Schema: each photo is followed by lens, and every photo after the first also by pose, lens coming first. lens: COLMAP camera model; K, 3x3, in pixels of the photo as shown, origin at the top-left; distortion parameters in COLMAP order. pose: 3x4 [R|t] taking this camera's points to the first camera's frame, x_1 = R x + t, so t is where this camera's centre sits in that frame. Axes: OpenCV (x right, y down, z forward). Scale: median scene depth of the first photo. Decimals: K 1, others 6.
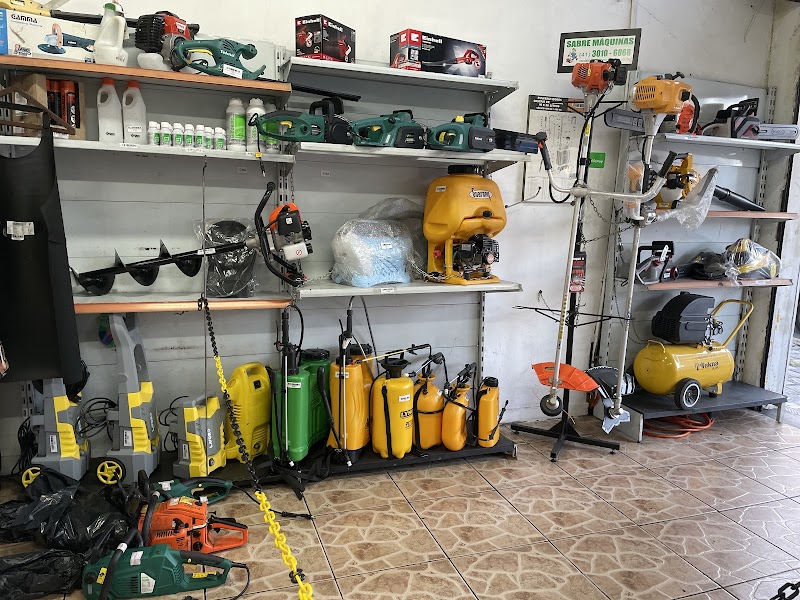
lens RADIAL K [[598.9, 0, 400.6], [0, 598.9, 302.2], [0, 0, 1]] dist [0.038757, -0.033031]
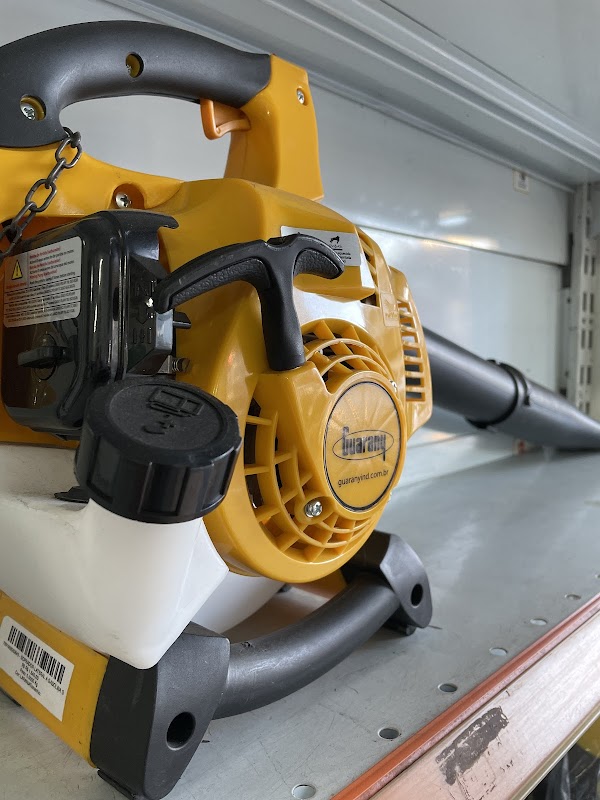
lens RADIAL K [[598.9, 0, 300.3], [0, 598.9, 400.1], [0, 0, 1]] dist [0.038757, -0.033031]
pose [[0.909686, -0.073213, 0.408793, 0.449314], [0.092562, 0.995321, -0.027720, -0.192469], [-0.404850, 0.063055, 0.912206, 0.937252]]
